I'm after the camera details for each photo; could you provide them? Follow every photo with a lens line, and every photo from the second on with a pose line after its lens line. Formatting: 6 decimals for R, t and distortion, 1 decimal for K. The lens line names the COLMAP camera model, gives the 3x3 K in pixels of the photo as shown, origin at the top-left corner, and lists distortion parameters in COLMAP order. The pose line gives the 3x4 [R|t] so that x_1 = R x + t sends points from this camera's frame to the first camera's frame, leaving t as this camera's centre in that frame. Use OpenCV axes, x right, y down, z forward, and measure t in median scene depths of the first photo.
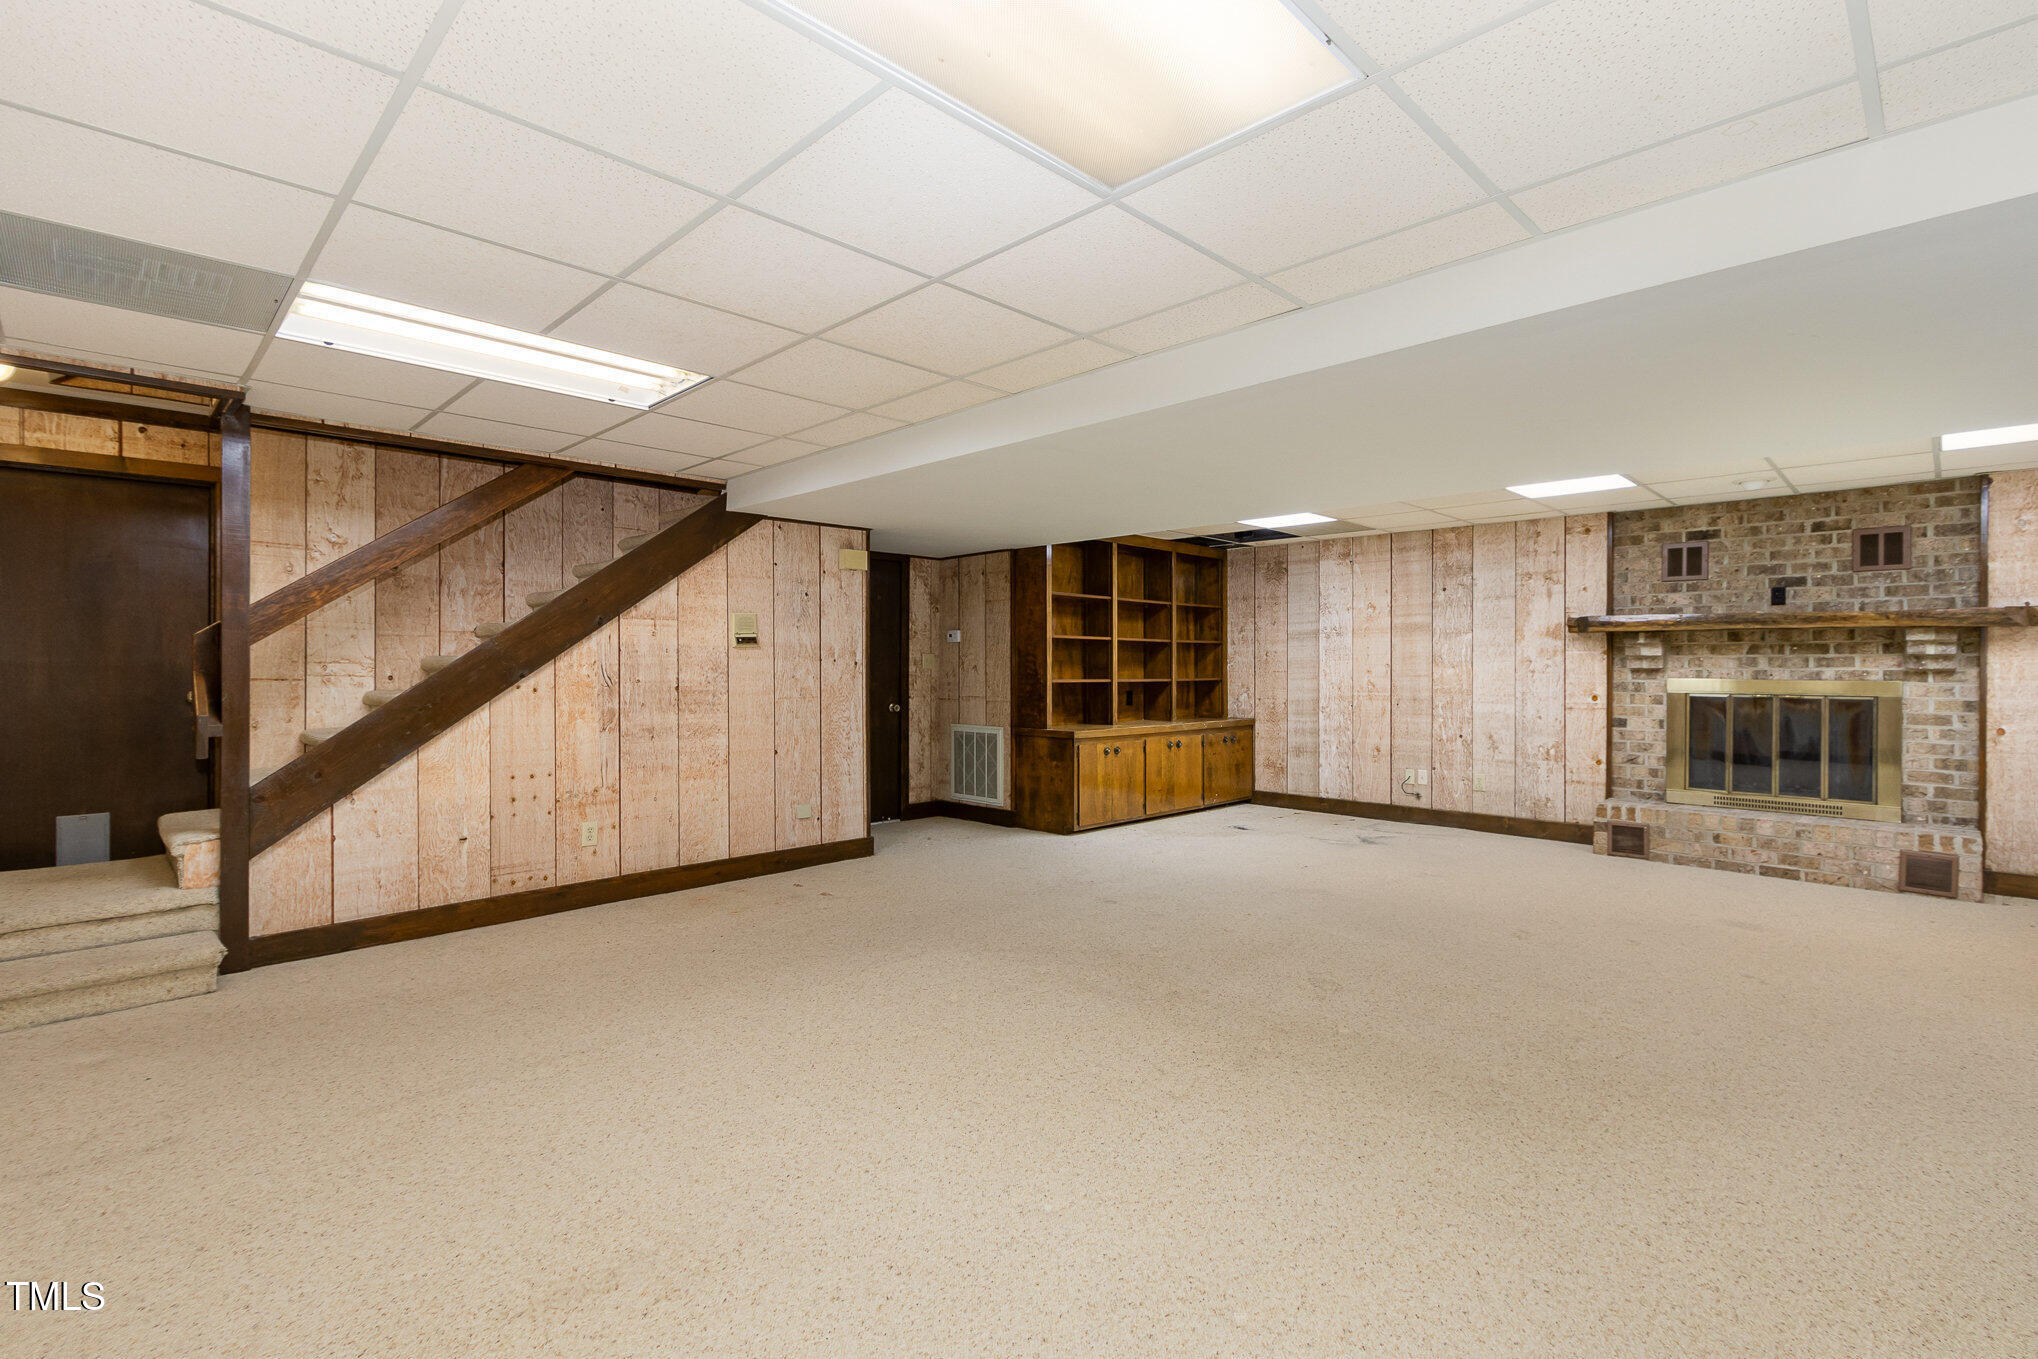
lens RADIAL K [[932.4, 0, 1012.7], [0, 932.4, 686.3], [0, 0, 1]] dist [0.001628, 0.000271]
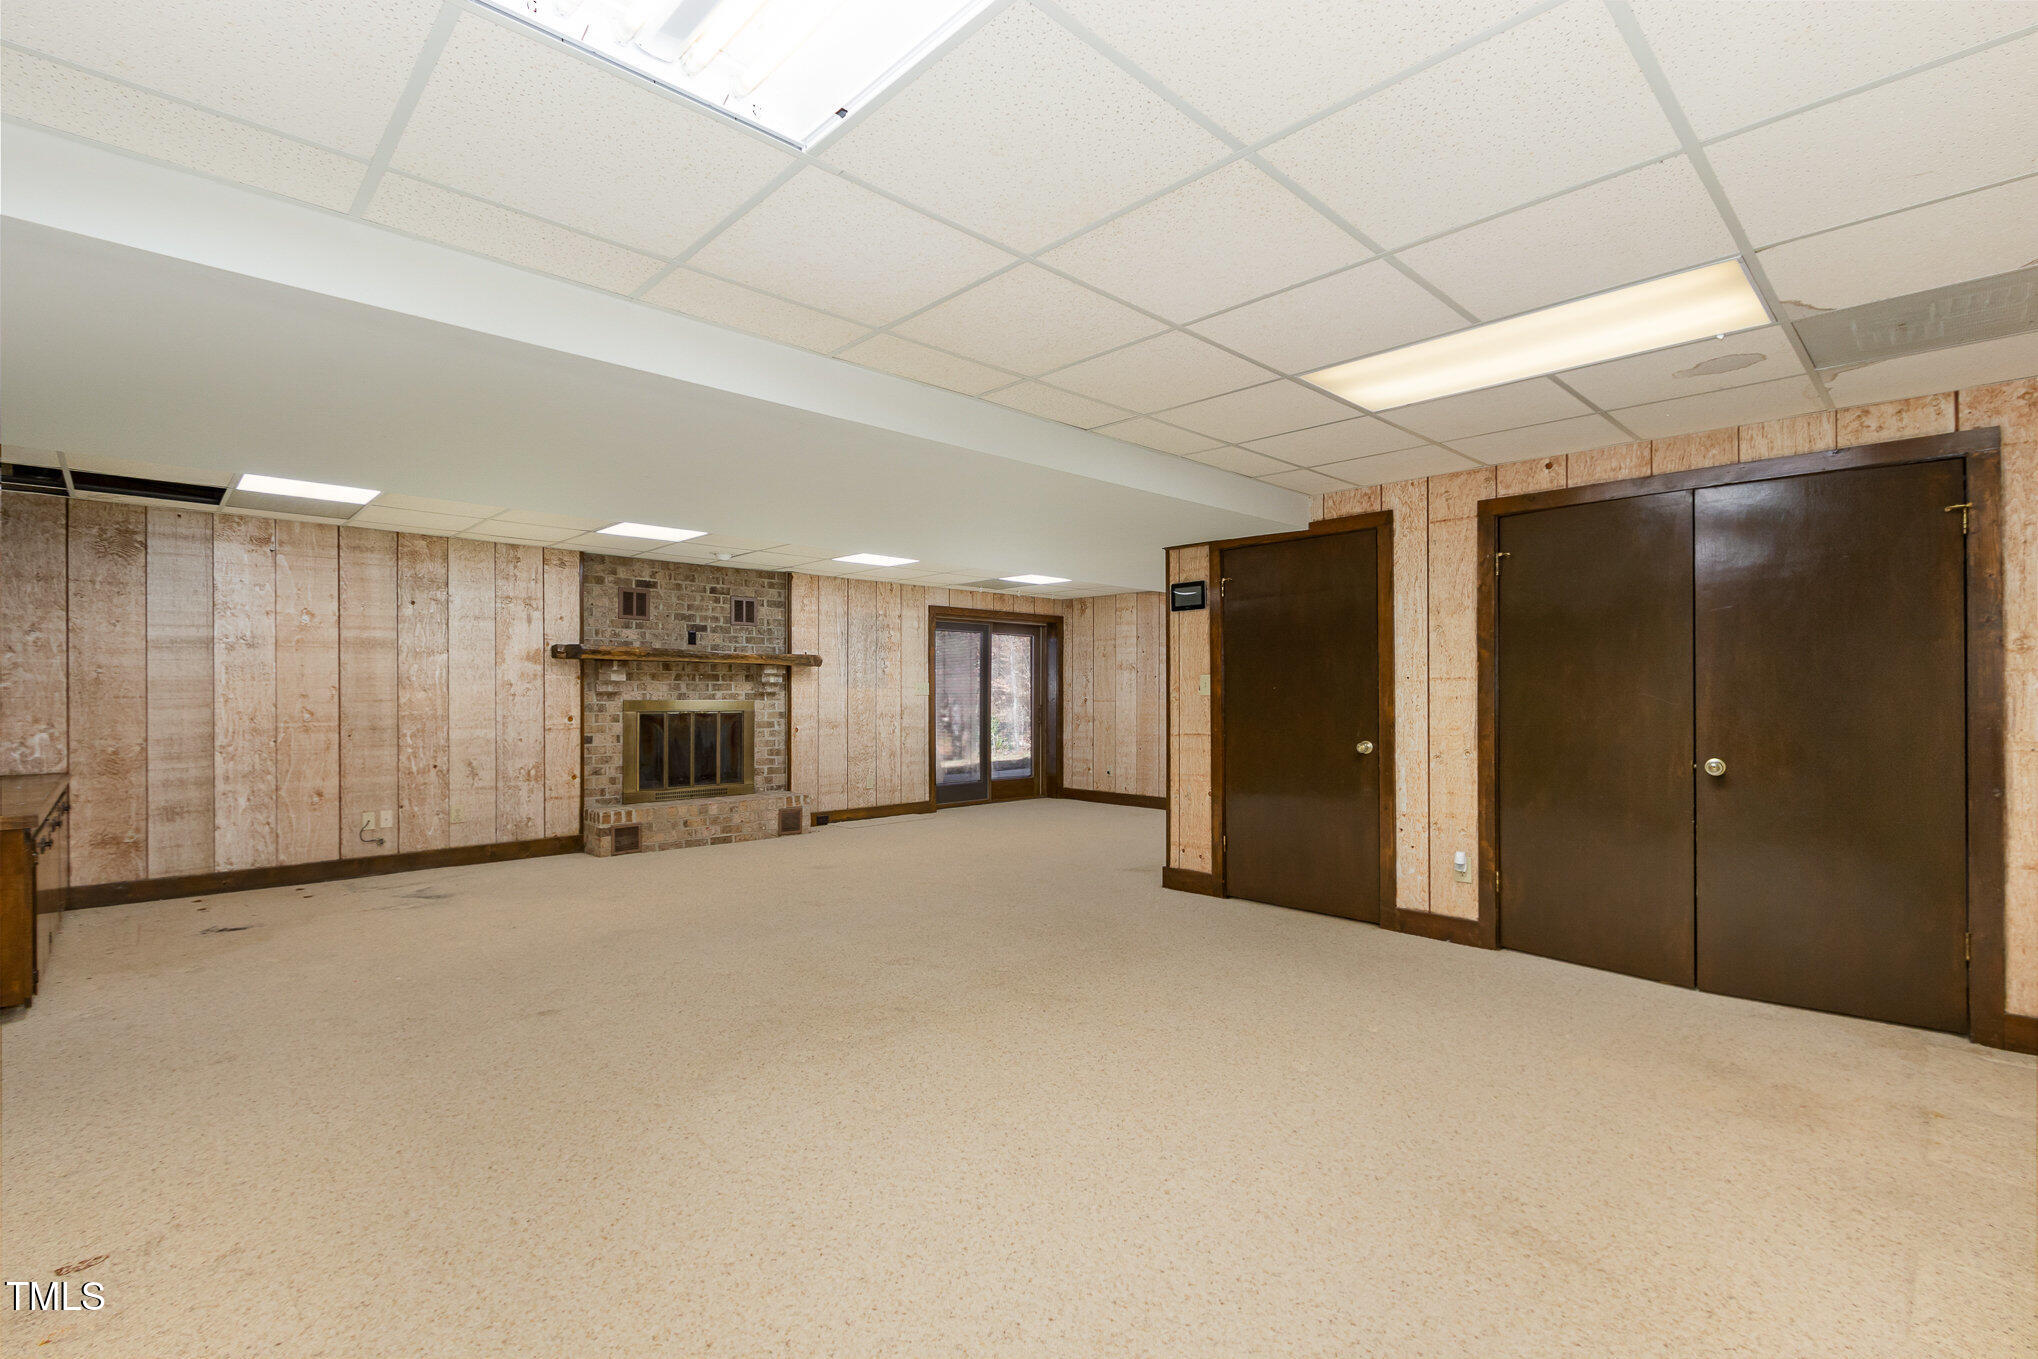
lens RADIAL K [[932.4, 0, 1012.7], [0, 932.4, 686.3], [0, 0, 1]] dist [0.001628, 0.000271]
pose [[0.012919, 0.005206, 0.999903, -0.489333], [0.019766, 0.999790, -0.005461, -0.009630], [-0.999721, 0.019834, 0.012814, 0.493748]]
